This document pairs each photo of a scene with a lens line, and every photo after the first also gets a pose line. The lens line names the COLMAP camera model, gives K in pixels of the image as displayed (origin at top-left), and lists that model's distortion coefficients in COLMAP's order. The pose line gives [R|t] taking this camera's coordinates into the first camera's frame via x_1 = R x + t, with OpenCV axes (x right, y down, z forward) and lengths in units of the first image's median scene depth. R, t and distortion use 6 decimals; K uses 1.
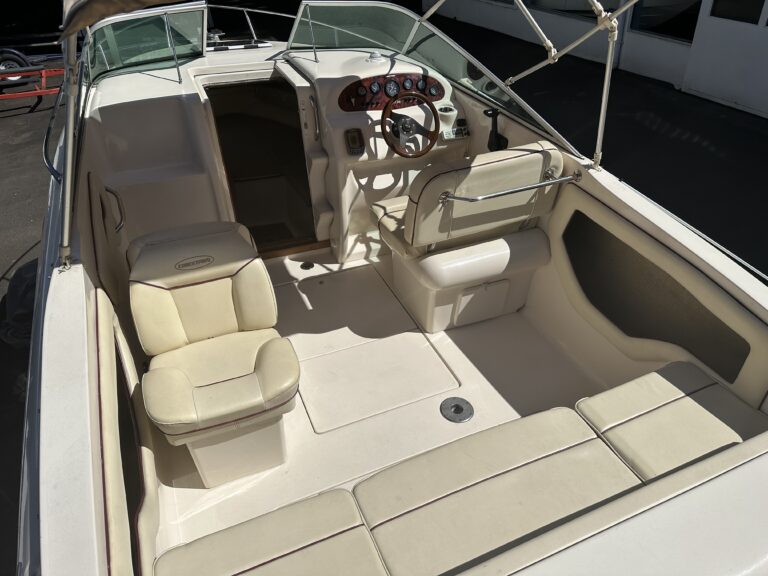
lens RADIAL K [[565.9, 0, 384.0], [0, 565.9, 288.0], [0, 0, 1]] dist [0.008647, -0.005076]
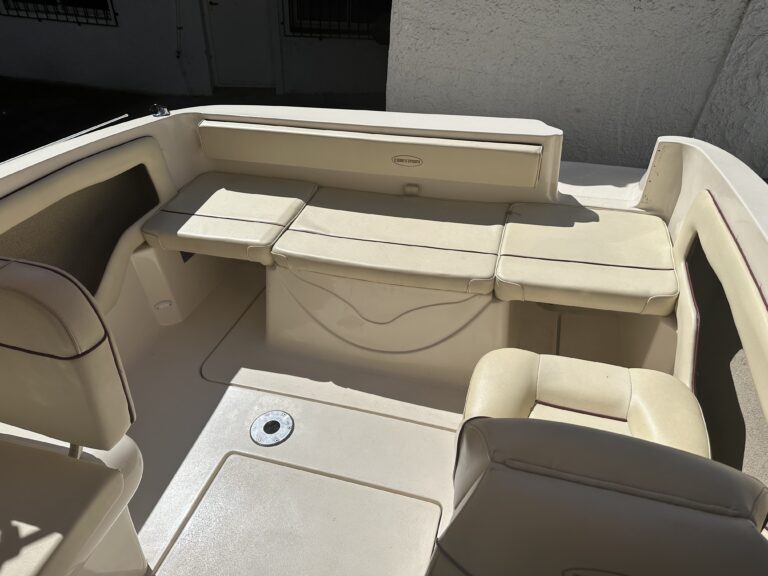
lens RADIAL K [[565.9, 0, 384.0], [0, 565.9, 288.0], [0, 0, 1]] dist [0.008647, -0.005076]
pose [[-0.765043, -0.384809, 0.516363, -0.403394], [0.373844, 0.387501, 0.842664, -0.565972], [-0.524356, 0.837714, -0.152596, 1.075836]]
